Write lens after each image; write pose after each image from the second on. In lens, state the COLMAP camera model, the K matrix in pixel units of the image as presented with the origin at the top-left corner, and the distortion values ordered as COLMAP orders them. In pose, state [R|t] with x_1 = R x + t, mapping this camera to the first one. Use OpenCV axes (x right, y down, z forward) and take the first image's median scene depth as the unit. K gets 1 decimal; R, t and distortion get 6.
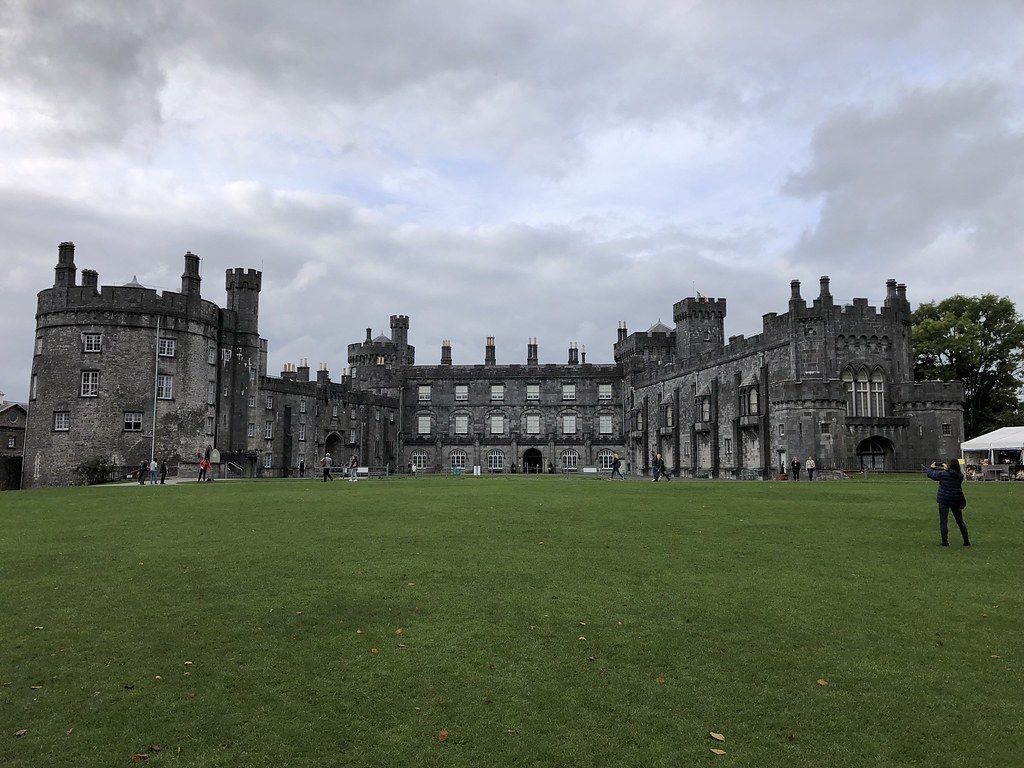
lens RADIAL K [[820.9, 0, 506.4], [0, 820.9, 348.8], [0, 0, 1]] dist [0.116179, -0.304449]
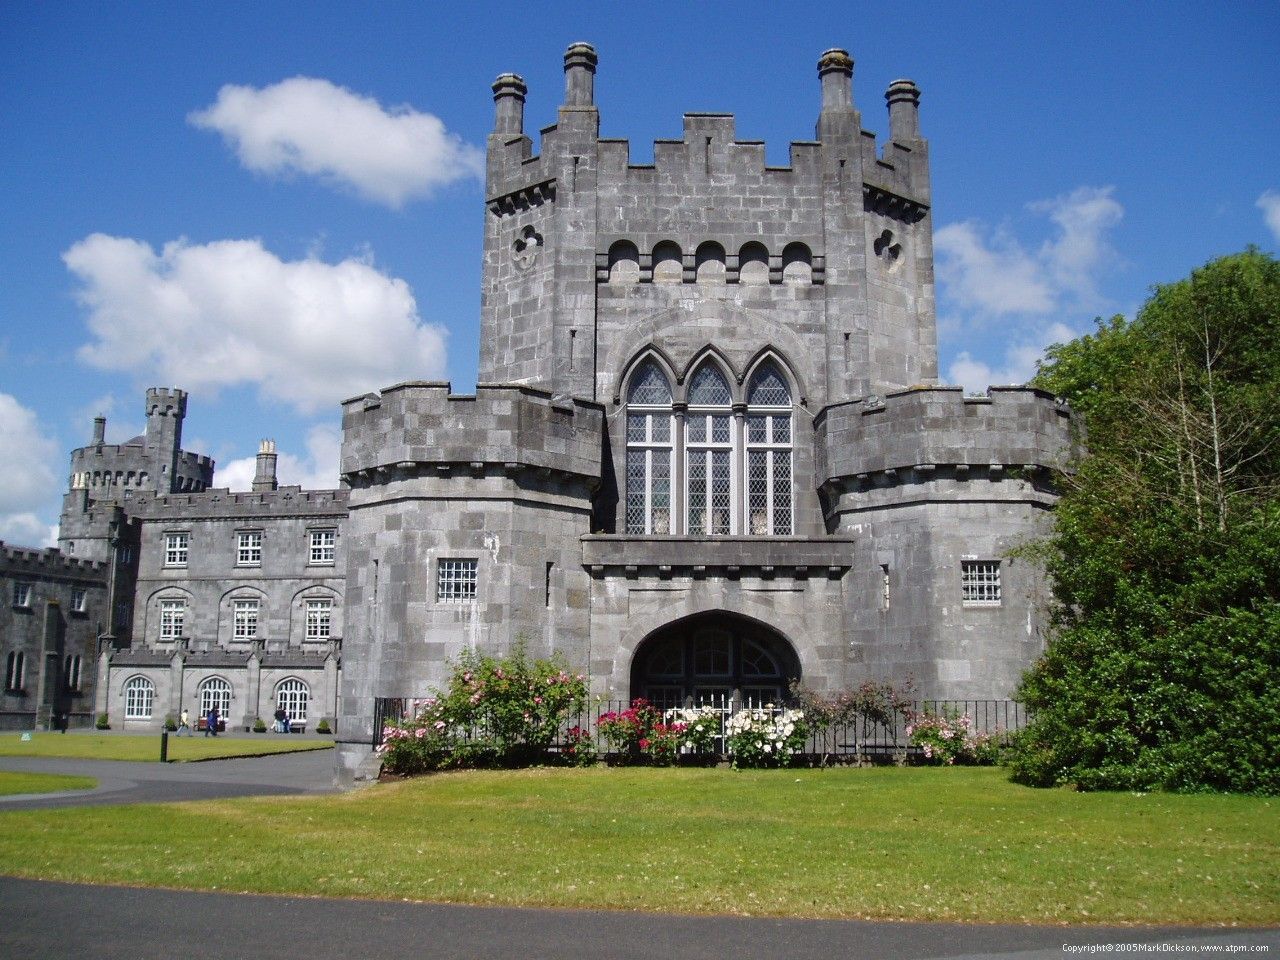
lens RADIAL K [[1309.6, 0, 640.0], [0, 1309.6, 390.1], [0, 0, 1]] dist [-0.082115, 0.001131]
pose [[0.988987, -0.030398, -0.144848, 0.302943], [0.015727, 0.994724, -0.101373, 0.048777], [0.147165, 0.097978, 0.984247, 0.375432]]
